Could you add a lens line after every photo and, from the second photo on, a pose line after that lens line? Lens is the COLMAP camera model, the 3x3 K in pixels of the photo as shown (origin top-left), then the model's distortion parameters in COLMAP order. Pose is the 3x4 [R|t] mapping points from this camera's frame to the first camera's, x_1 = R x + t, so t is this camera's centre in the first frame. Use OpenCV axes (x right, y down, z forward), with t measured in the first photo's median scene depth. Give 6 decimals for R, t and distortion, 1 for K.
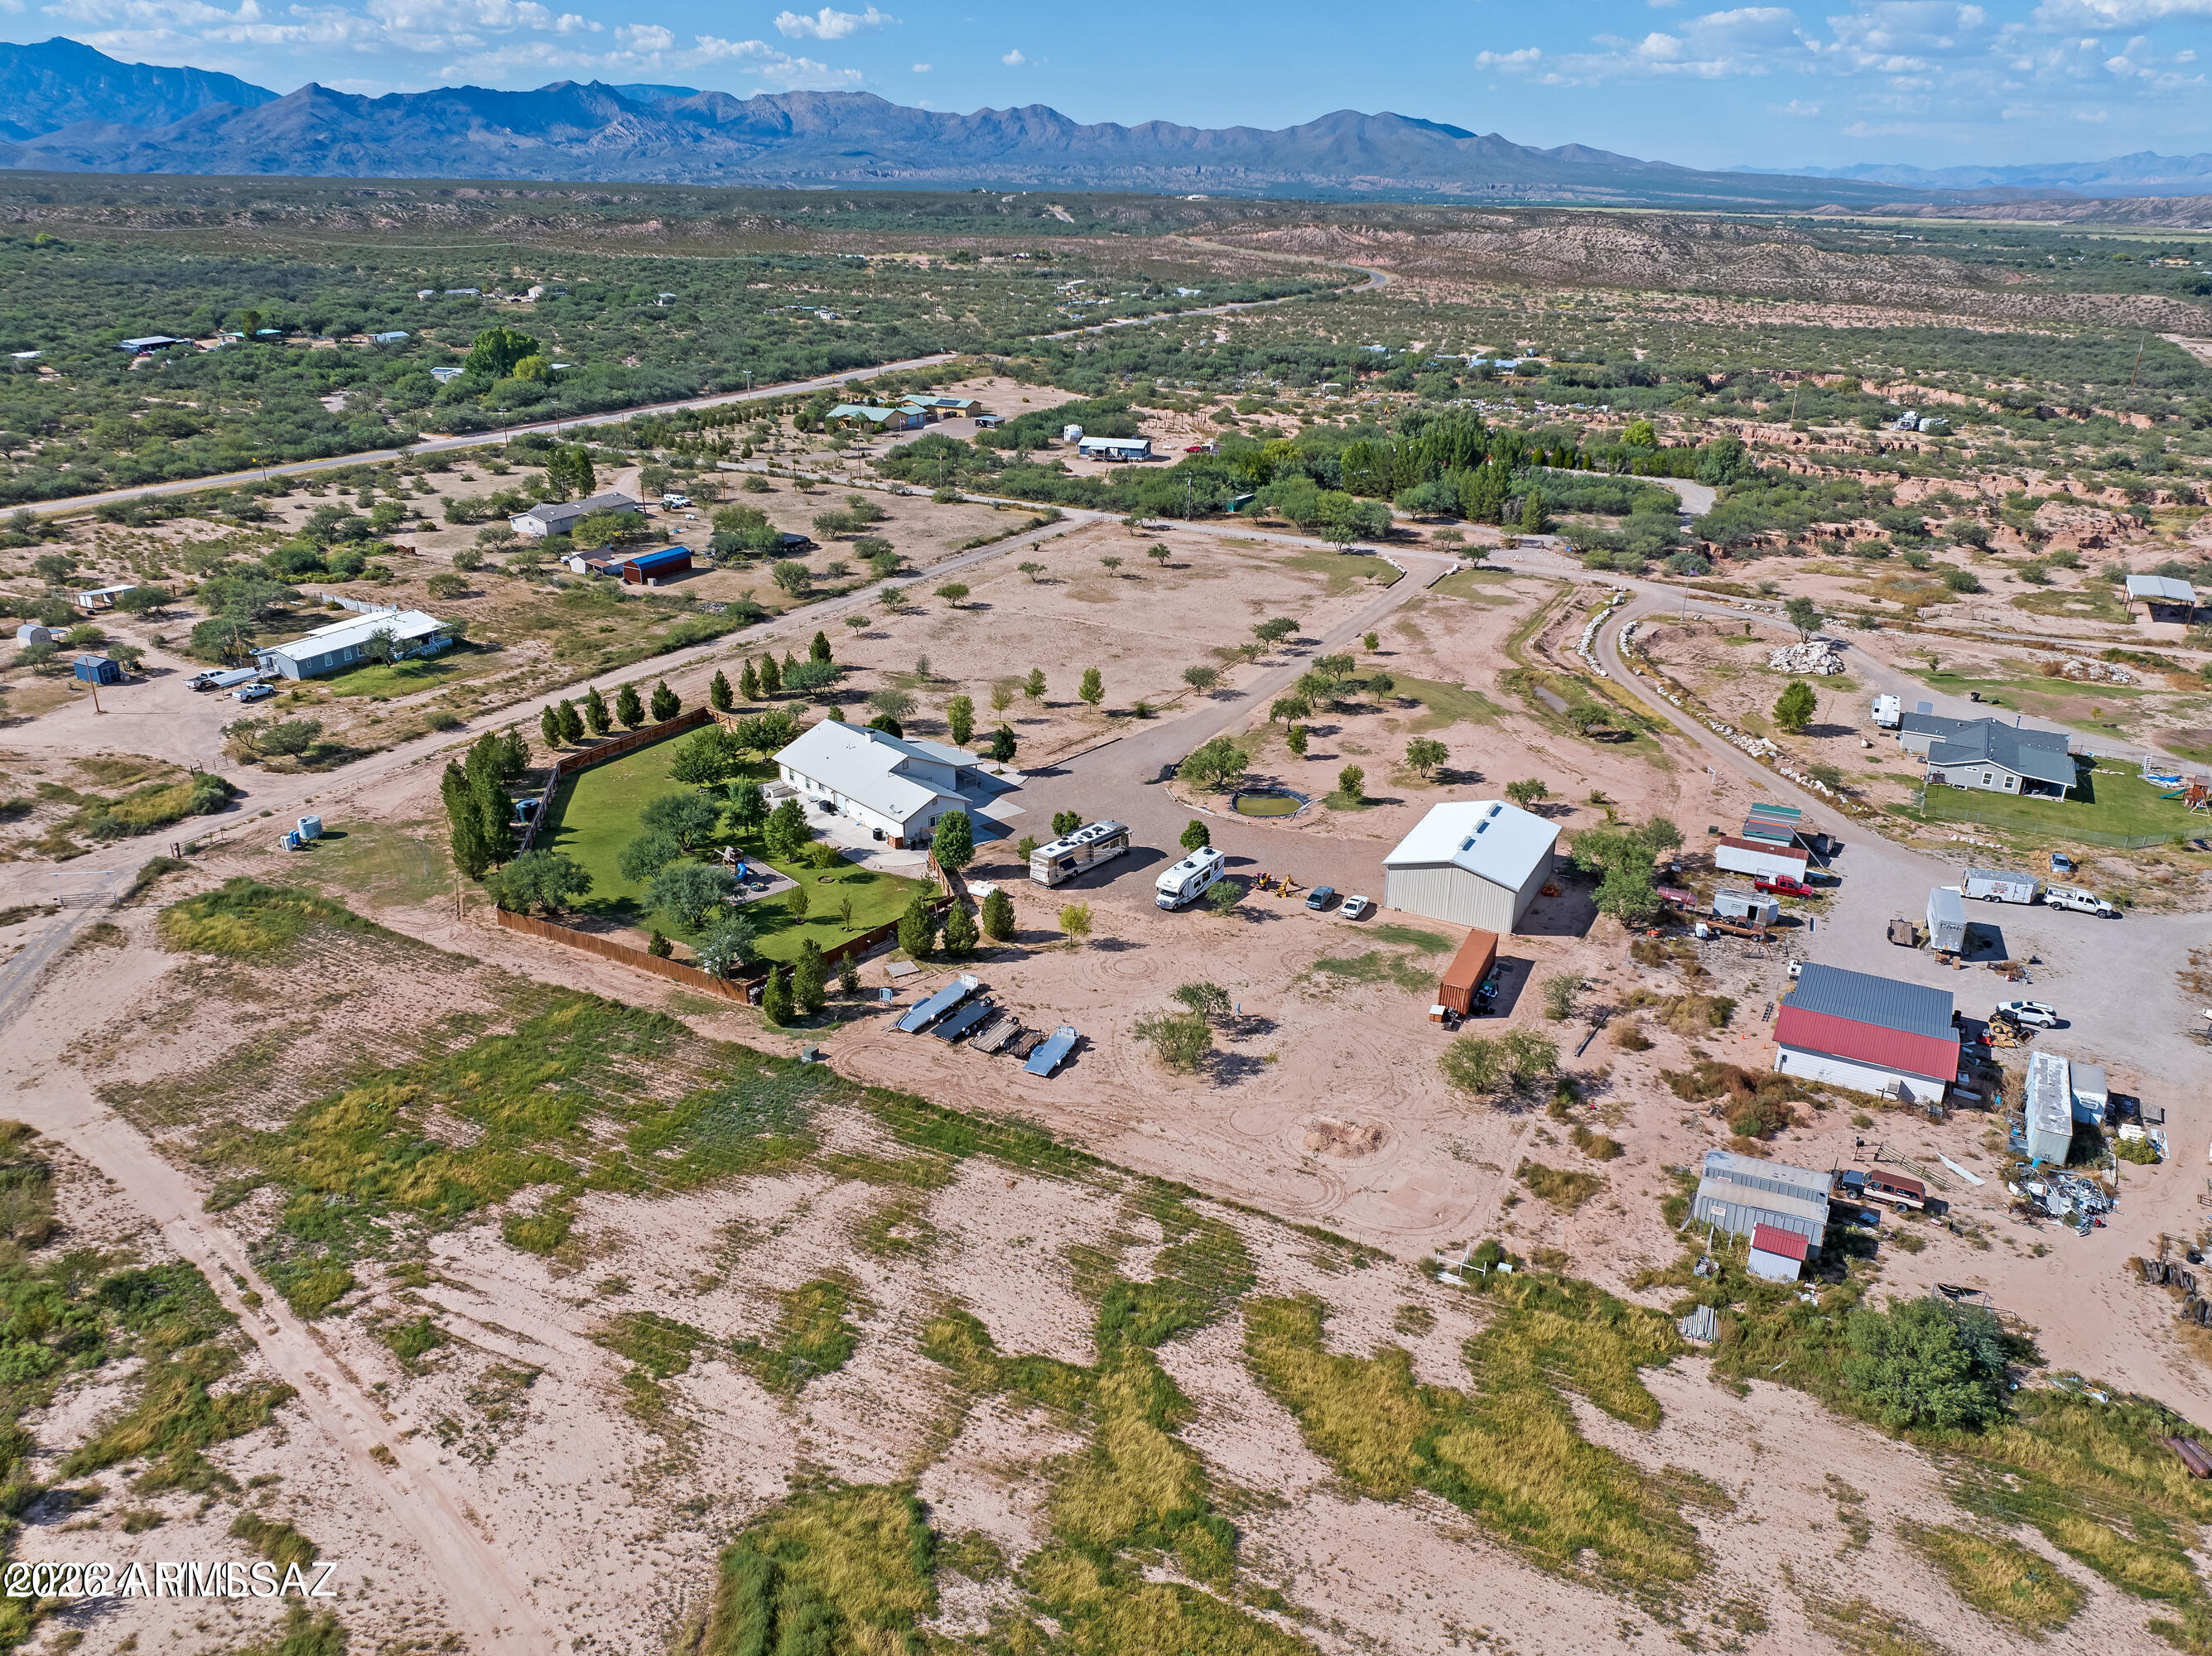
lens RADIAL K [[1584.4, 0, 1119.2], [0, 1584.4, 826.5], [0, 0, 1]] dist [-0.040067, 0.014540]
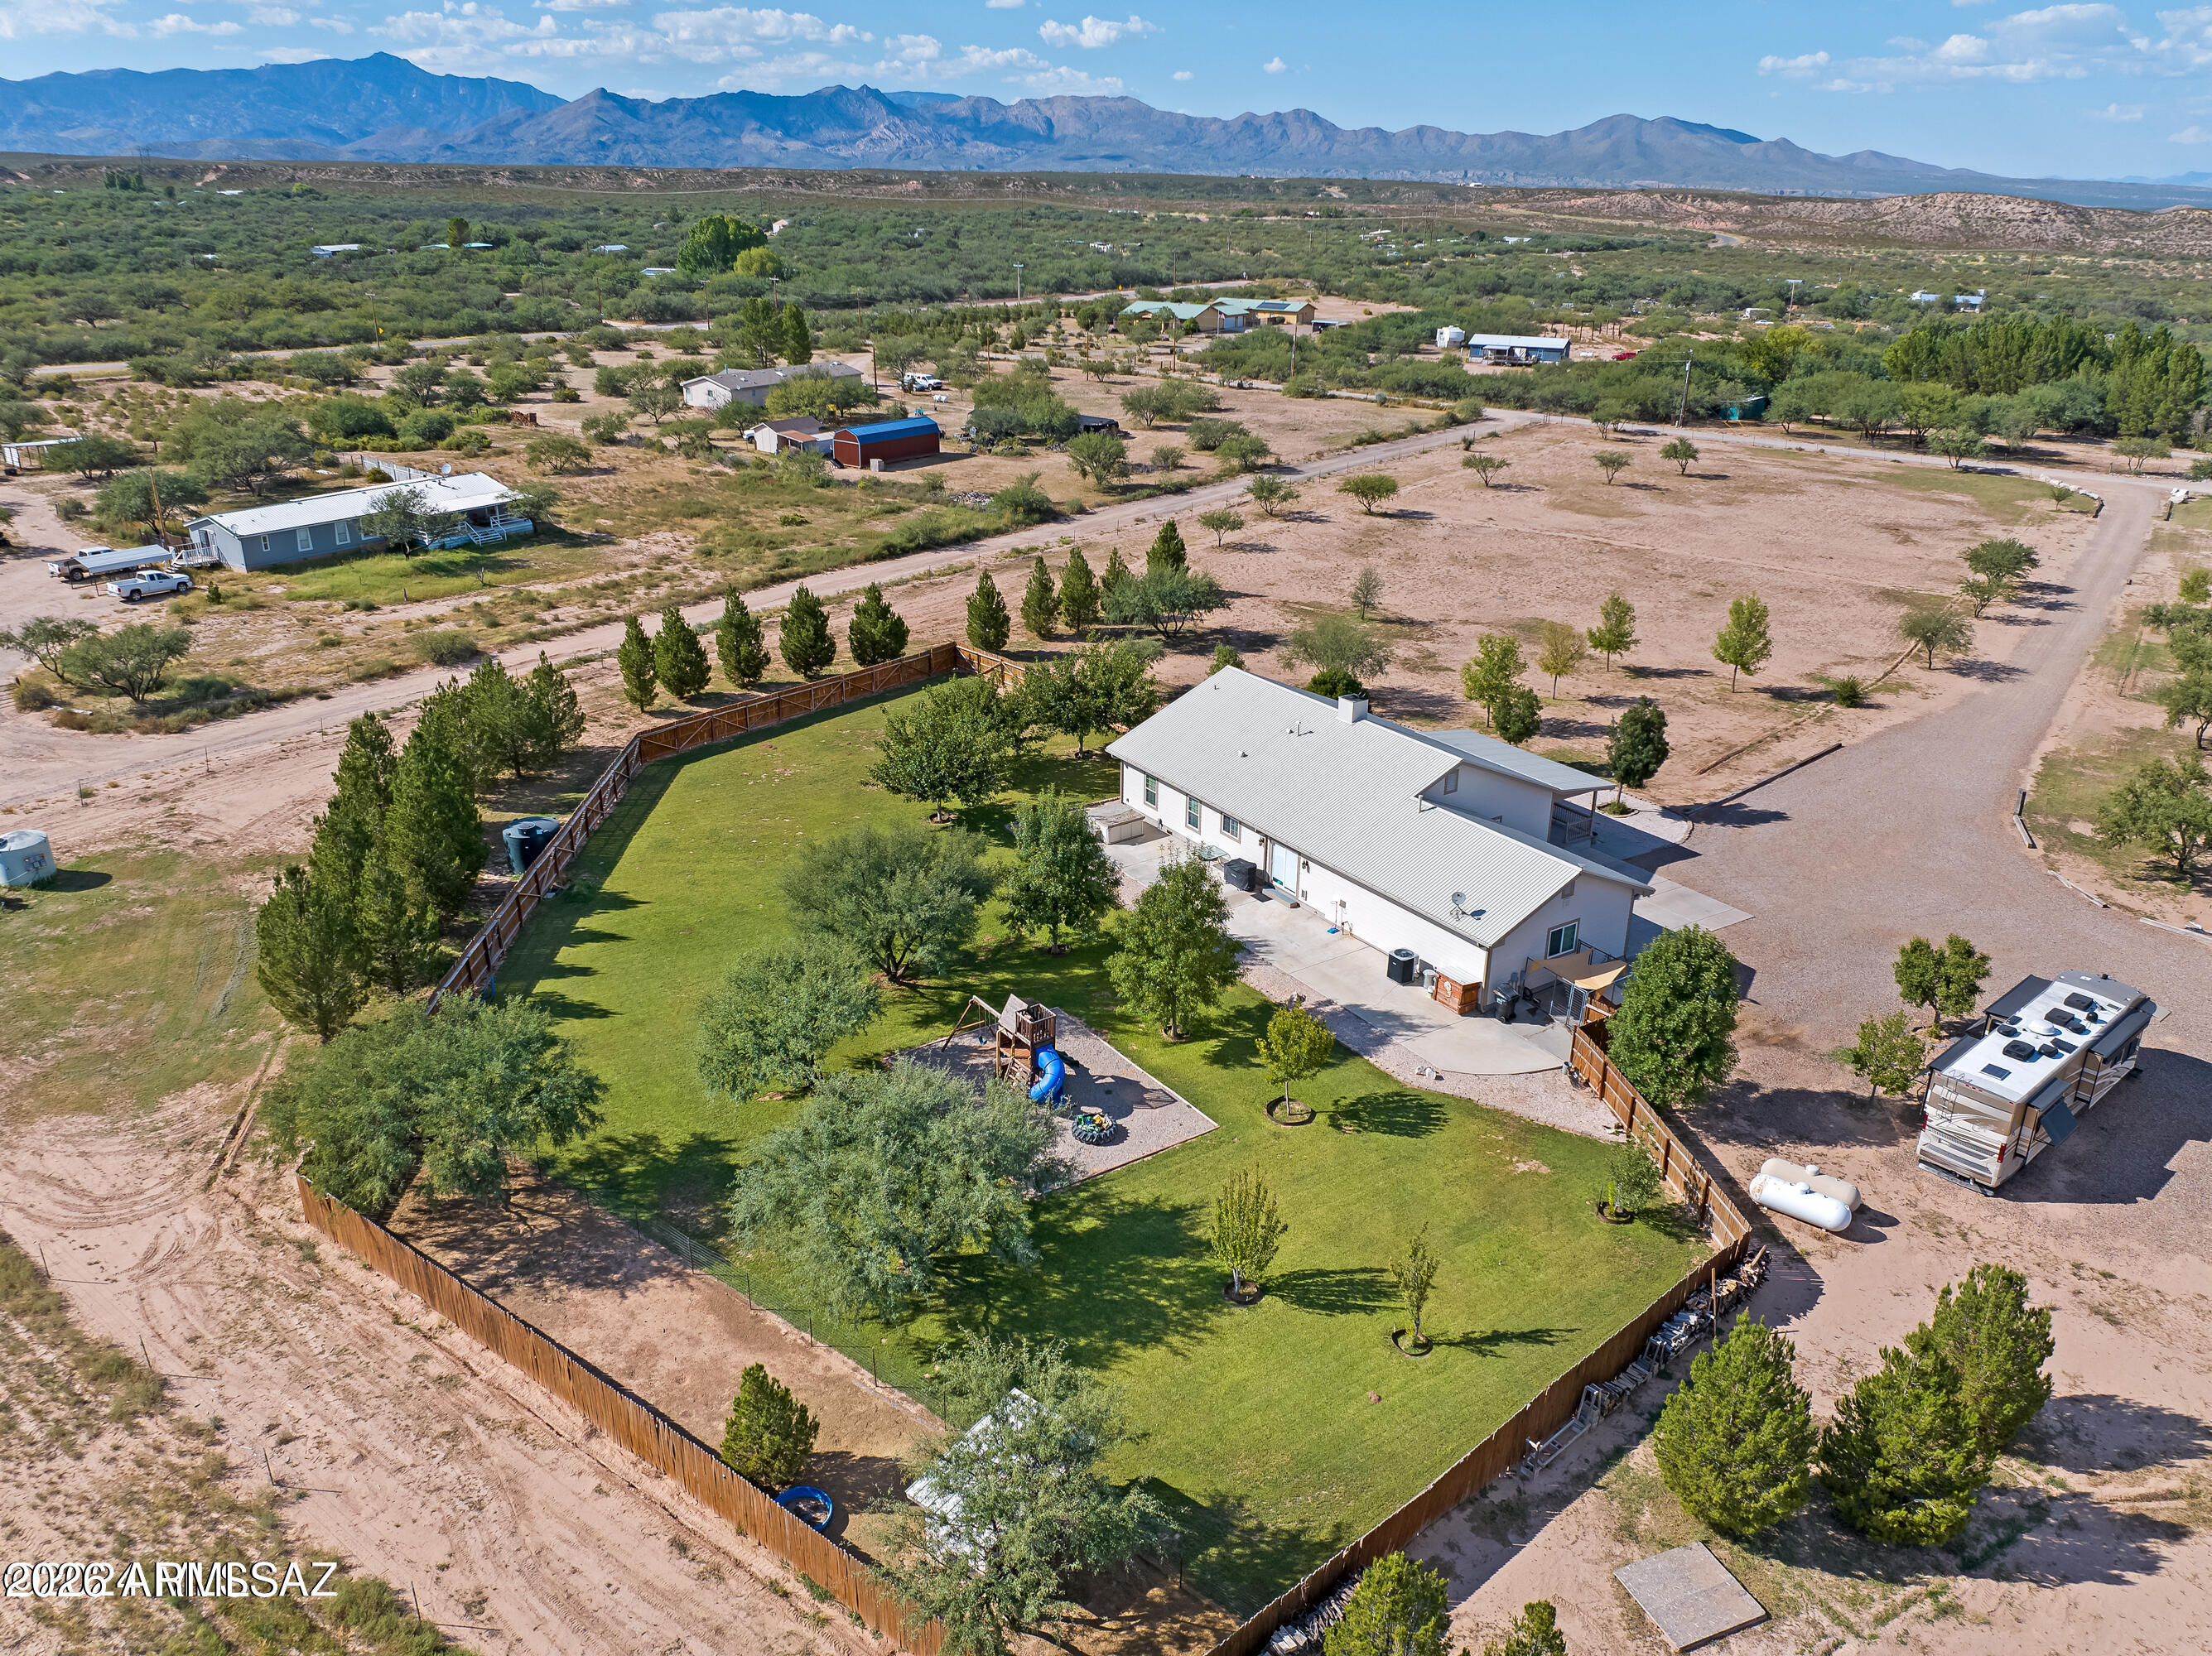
lens RADIAL K [[1584.4, 0, 1119.2], [0, 1584.4, 826.5], [0, 0, 1]] dist [-0.040067, 0.014540]
pose [[0.988976, 0.054879, -0.137533, -0.133543], [-0.056001, 0.998421, -0.004295, -0.017829], [0.137081, 0.011950, 0.990488, 0.492998]]
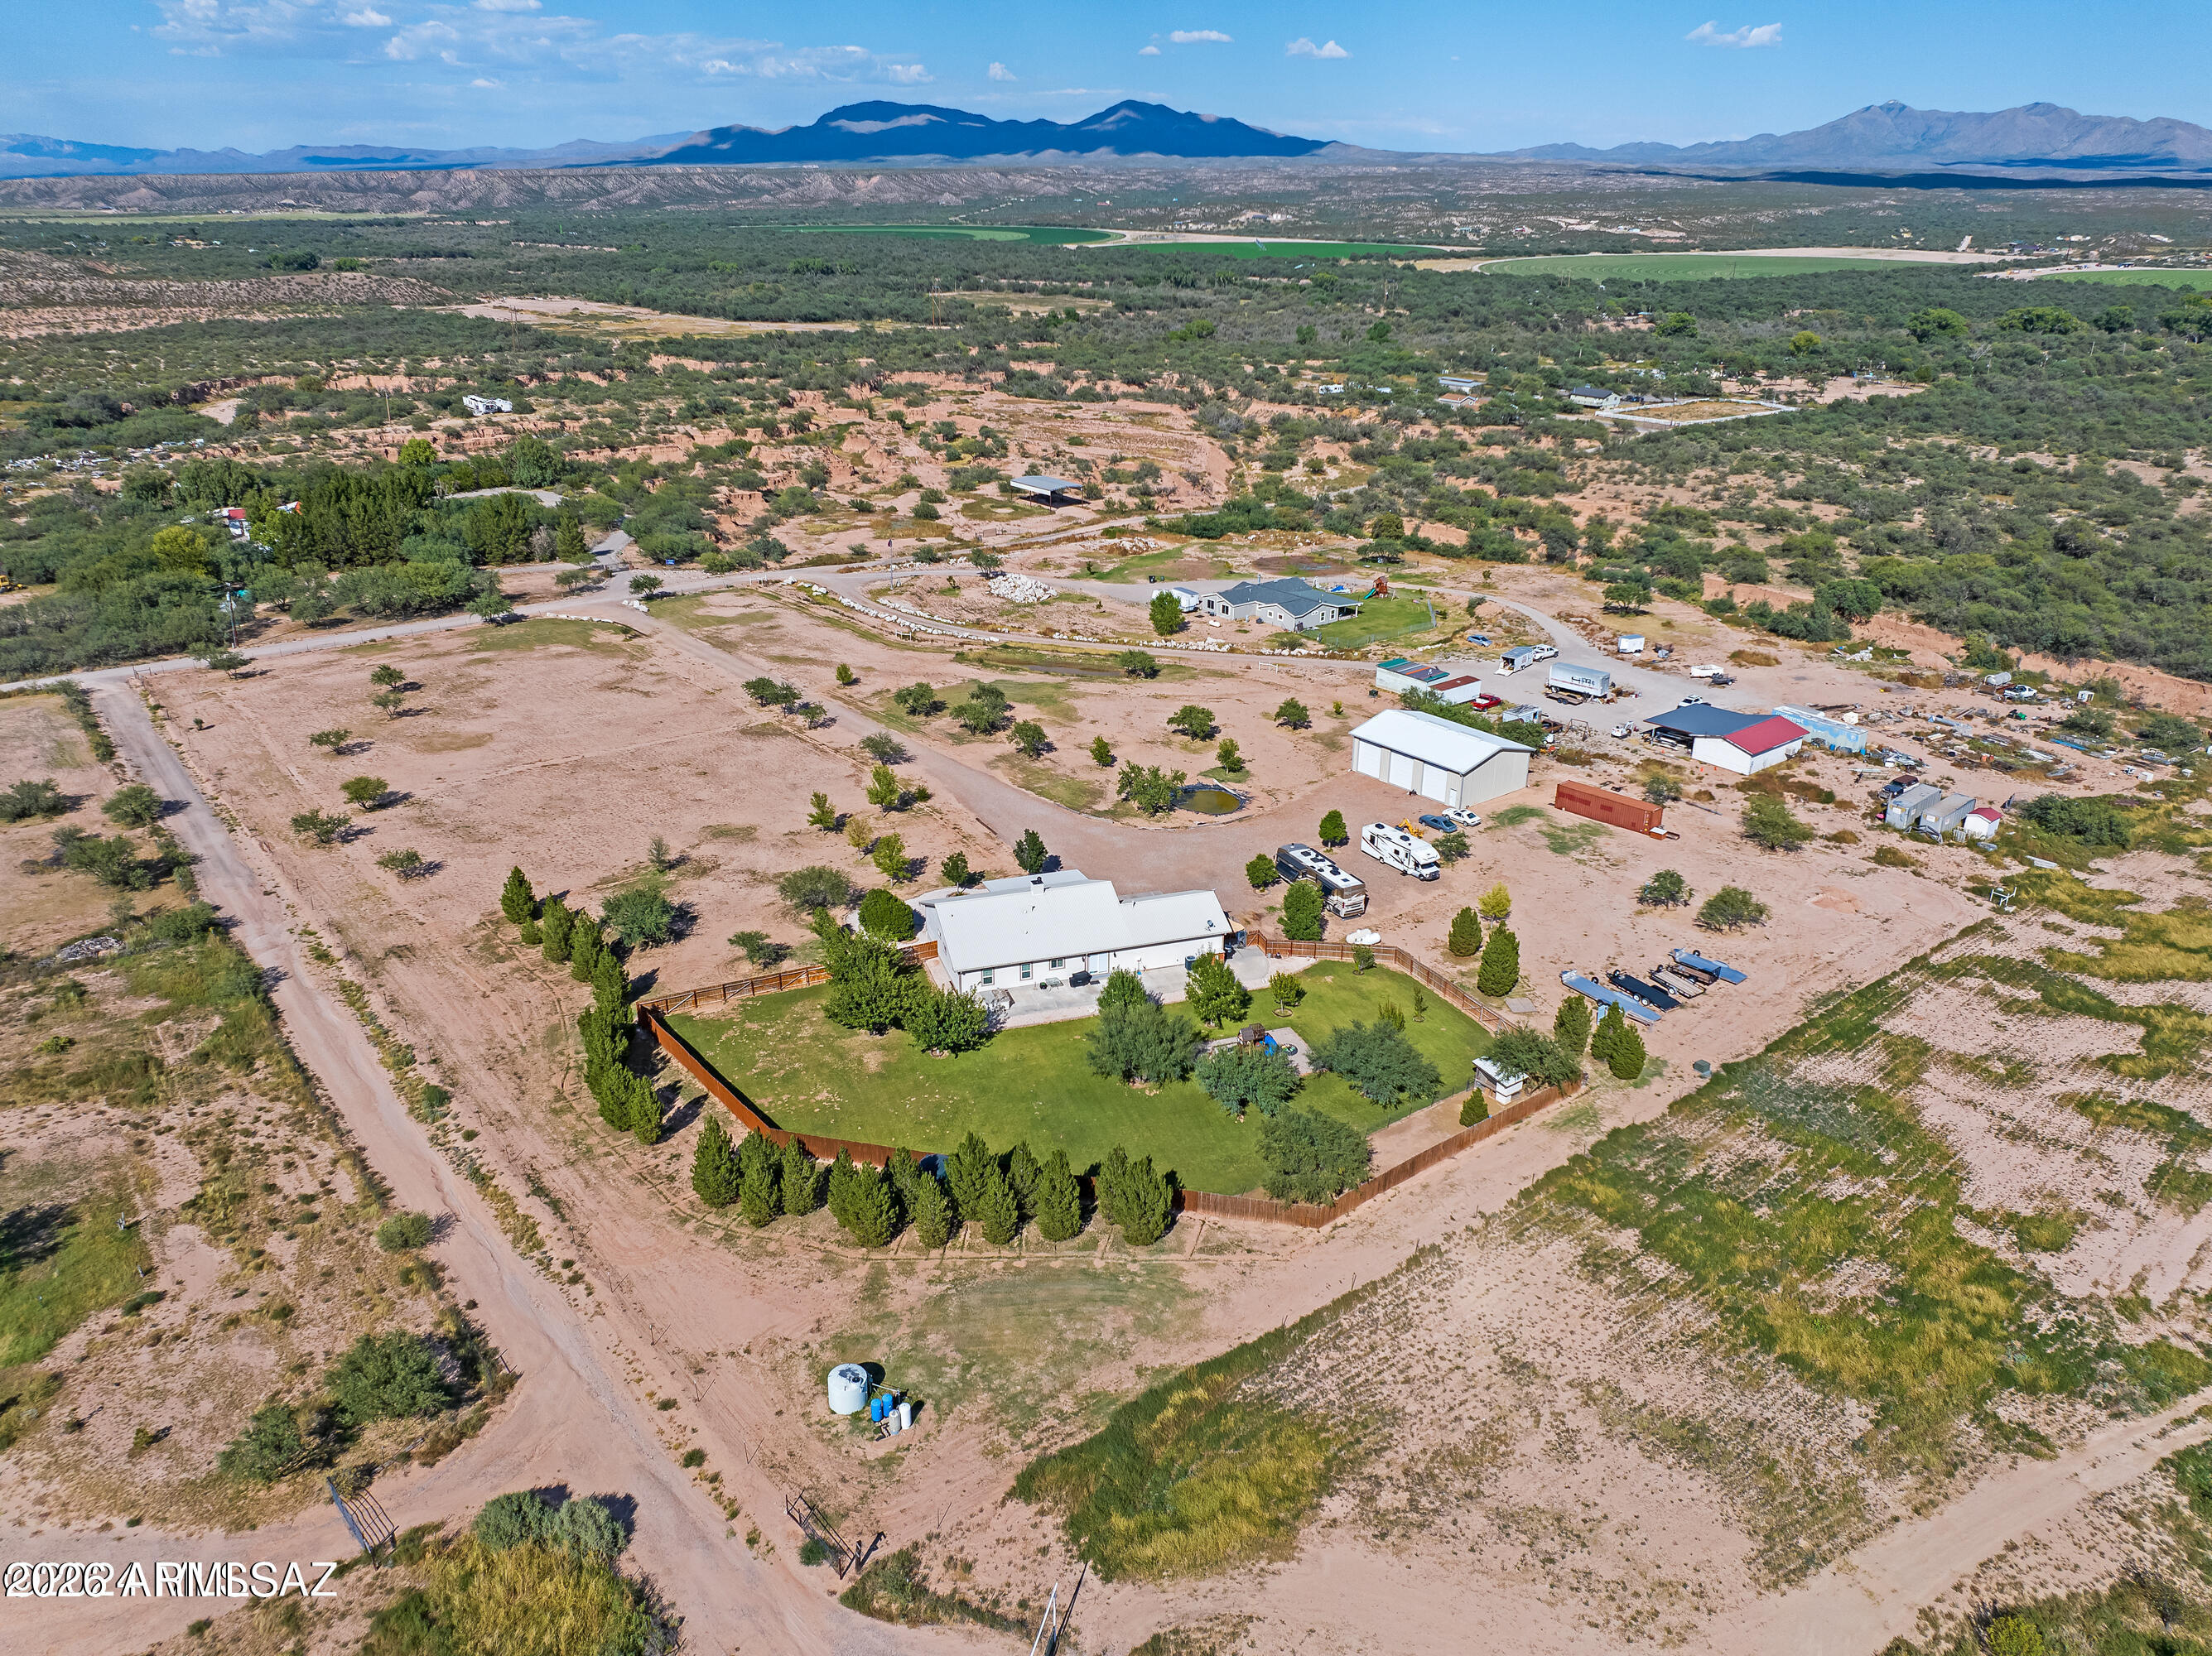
lens RADIAL K [[1546.9, 0, 1125.7], [0, 1546.9, 829.9], [0, 0, 1]] dist [-0.037331, -0.001334]
pose [[0.396136, -0.361383, 0.844085, -0.675776], [0.343067, 0.910966, 0.229013, -0.211601], [-0.851693, 0.198858, 0.484845, 0.479673]]
